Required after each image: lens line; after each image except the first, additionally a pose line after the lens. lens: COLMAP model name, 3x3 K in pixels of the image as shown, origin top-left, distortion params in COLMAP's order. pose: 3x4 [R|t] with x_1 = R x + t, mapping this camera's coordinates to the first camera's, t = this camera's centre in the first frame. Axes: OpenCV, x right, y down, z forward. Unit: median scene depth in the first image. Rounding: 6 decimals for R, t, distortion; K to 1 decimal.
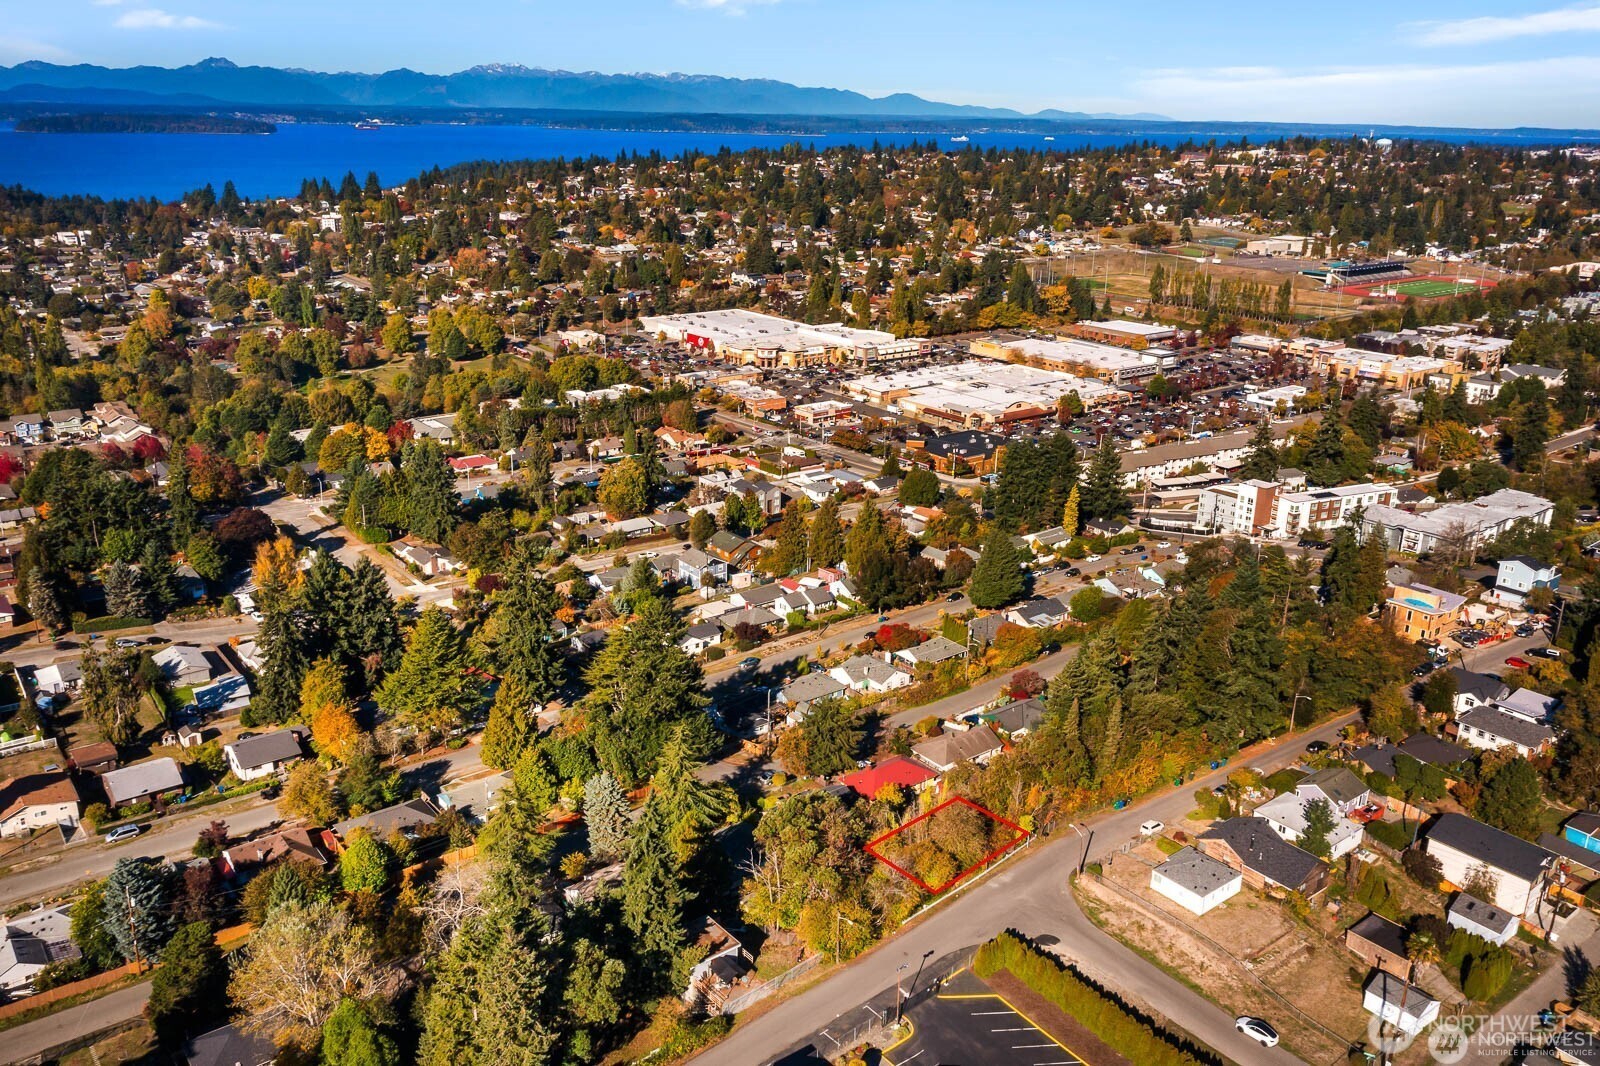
lens RADIAL K [[1267.7, 0, 800.2], [0, 1267.7, 525.5], [0, 0, 1]] dist [-0.013221, 0.001770]
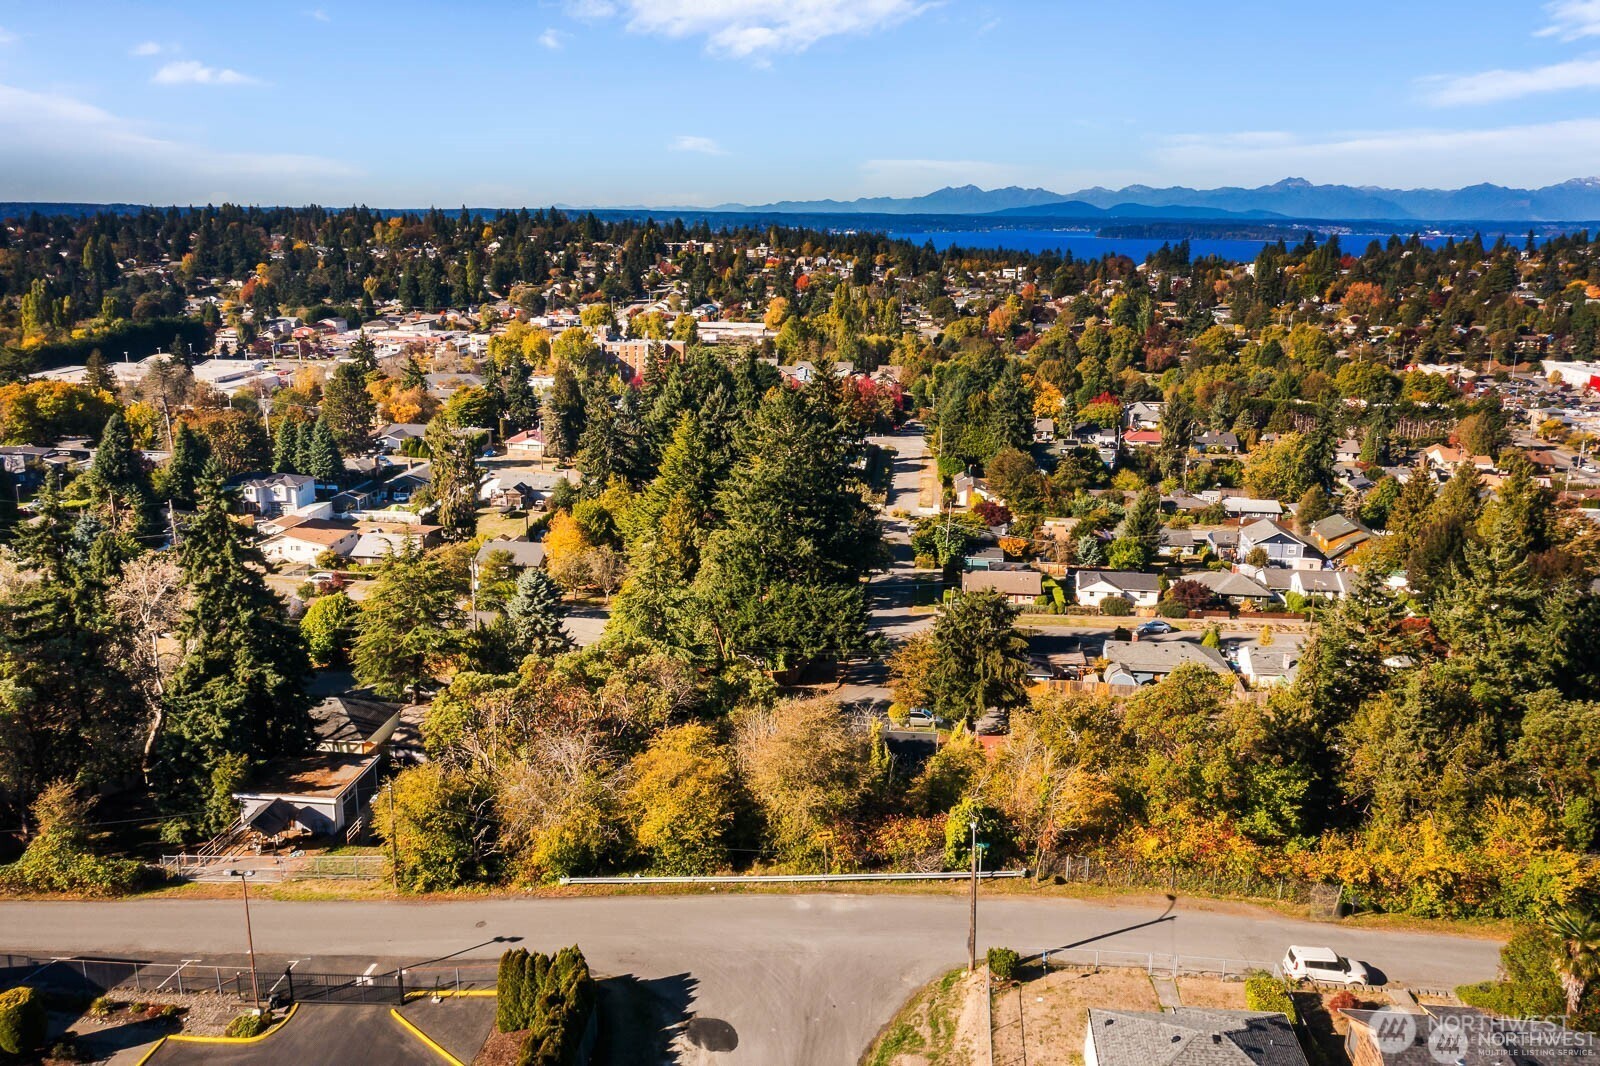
lens RADIAL K [[1267.7, 0, 800.2], [0, 1267.7, 525.5], [0, 0, 1]] dist [-0.013221, 0.001770]
pose [[0.716676, 0.156265, -0.679674, 0.170889], [-0.214135, 0.976803, -0.001214, 0.063887], [0.663718, 0.146412, 0.733513, 0.266412]]
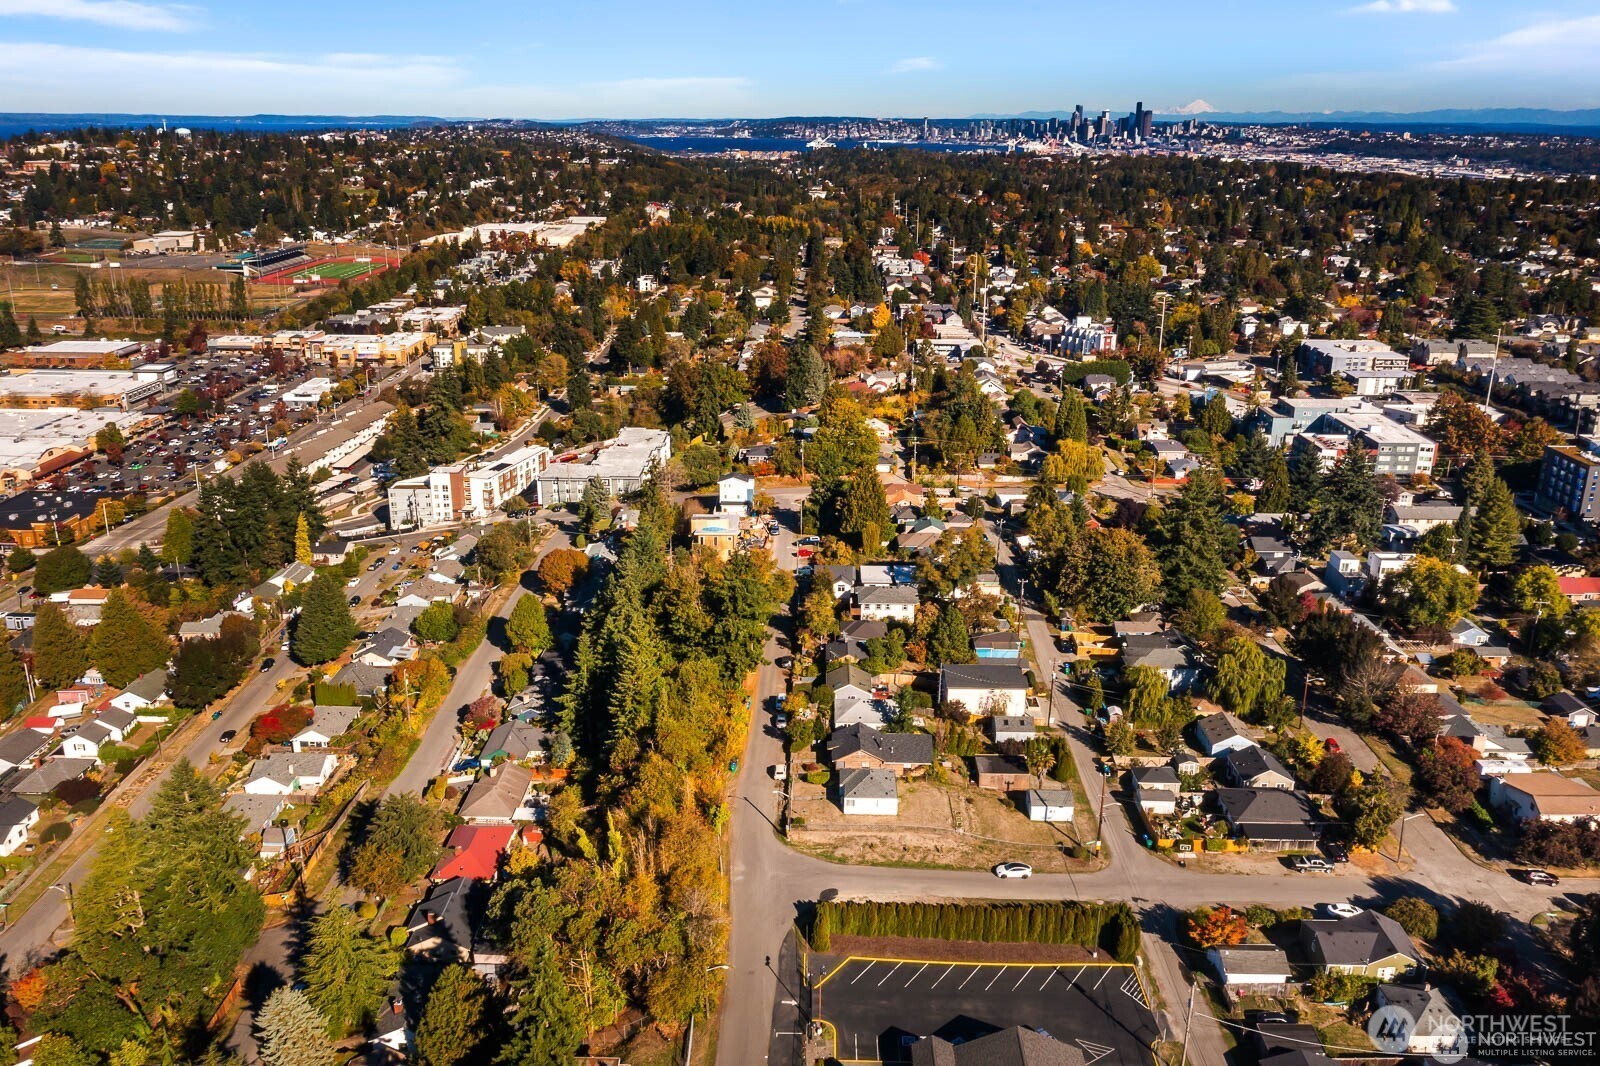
lens RADIAL K [[1267.7, 0, 800.2], [0, 1267.7, 525.5], [0, 0, 1]] dist [-0.013221, 0.001770]
pose [[0.627695, -0.246982, 0.738241, -0.199906], [0.240665, 0.963446, 0.117699, -0.037428], [-0.740324, 0.103790, 0.664190, 0.109890]]
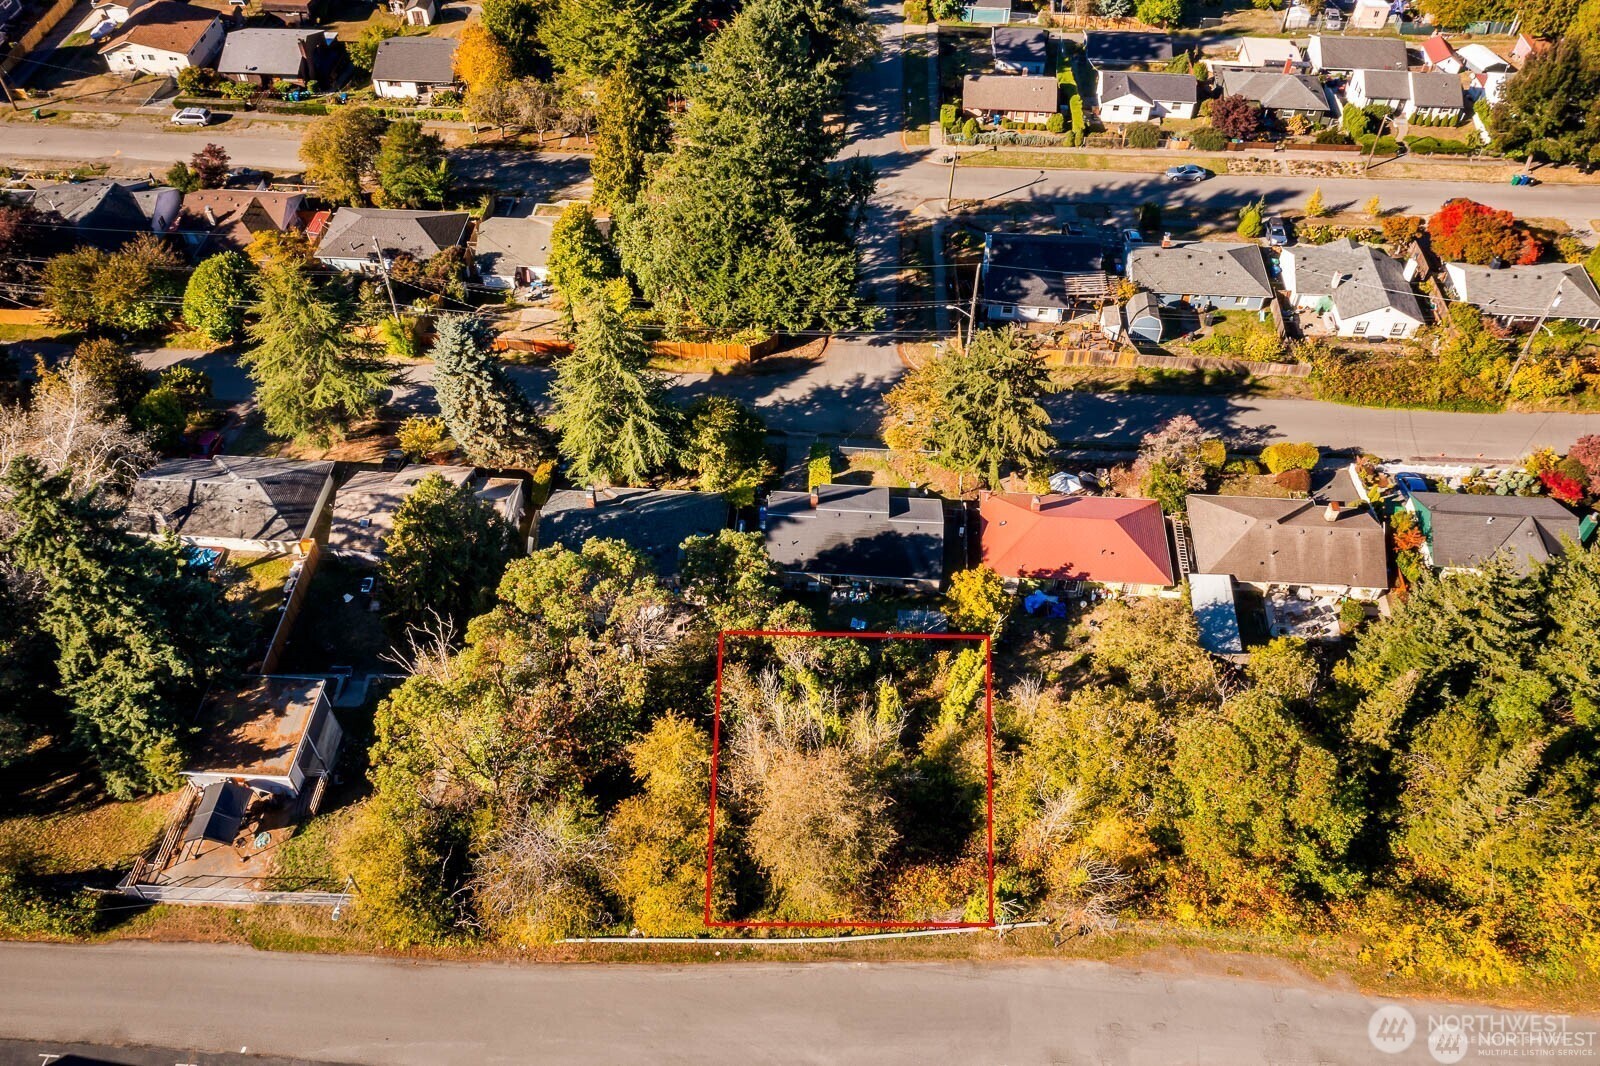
lens RADIAL K [[1267.7, 0, 800.2], [0, 1267.7, 525.5], [0, 0, 1]] dist [-0.013221, 0.001770]
pose [[0.743172, 0.486877, -0.458962, 0.106795], [-0.193392, 0.812964, 0.549262, -0.024411], [0.640543, -0.319437, 0.698330, 0.303965]]
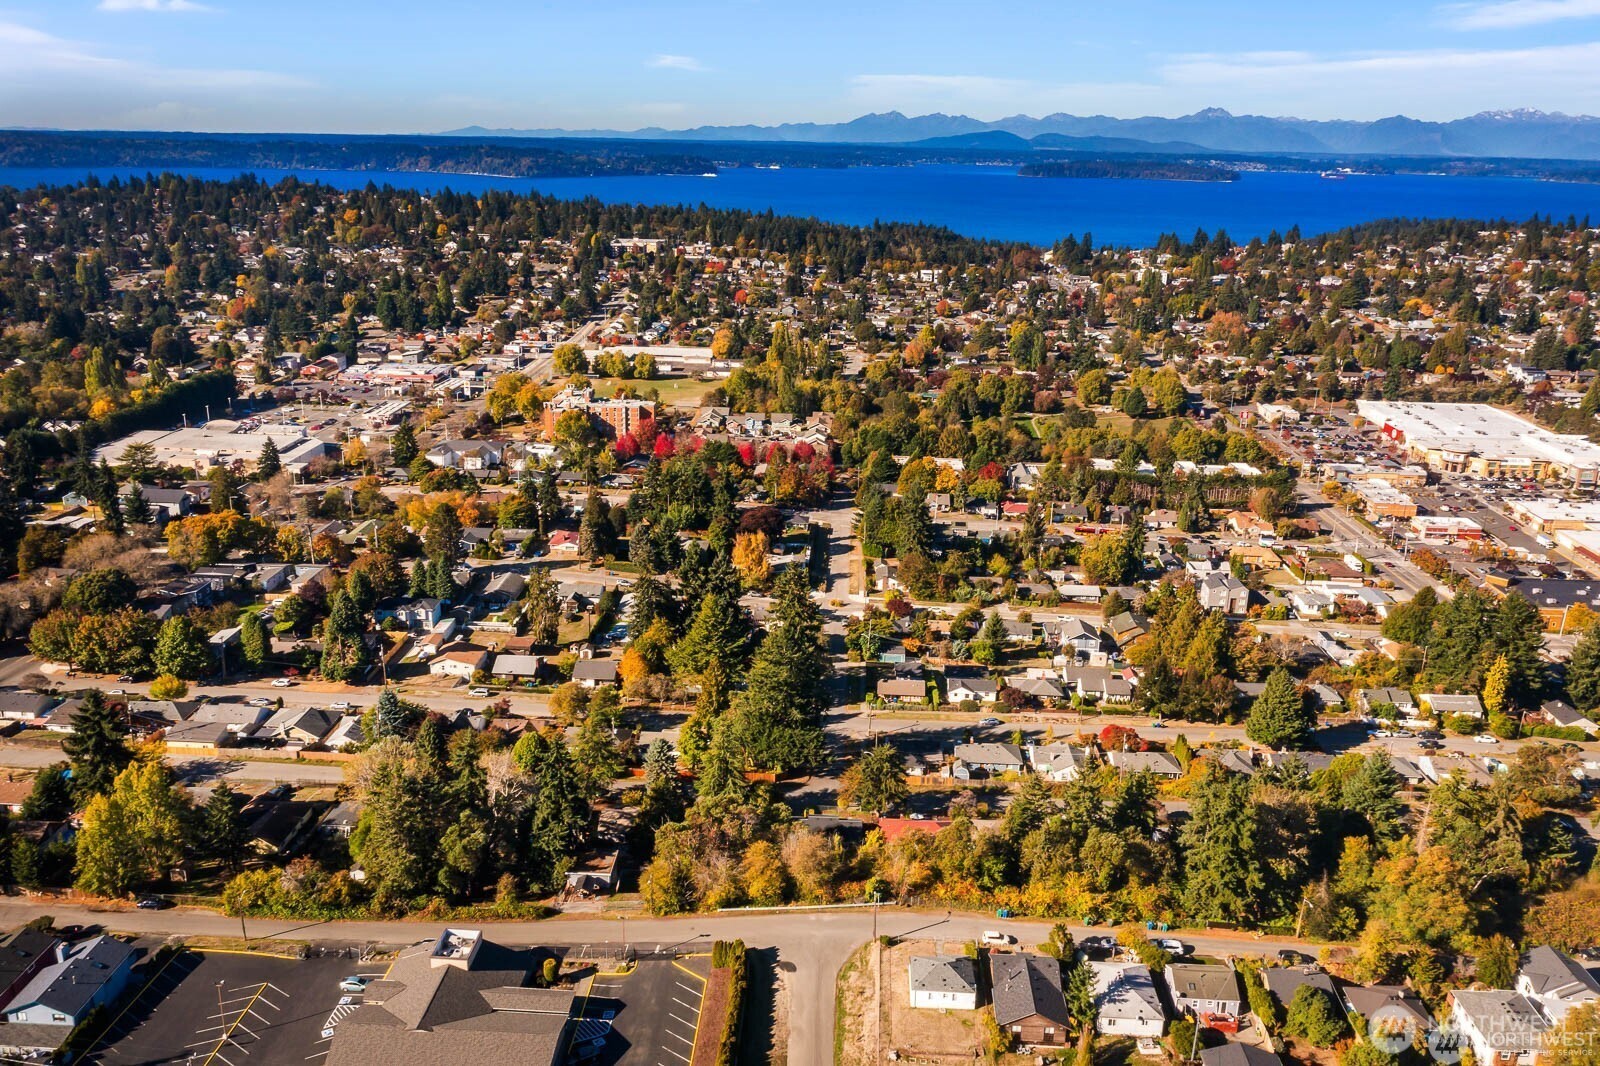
lens RADIAL K [[1267.7, 0, 800.2], [0, 1267.7, 525.5], [0, 0, 1]] dist [-0.013221, 0.001770]
pose [[0.756362, 0.187219, -0.626790, 0.322053], [-0.208458, 0.977199, 0.040333, -0.044132], [0.620050, 0.100153, 0.778144, 0.022894]]
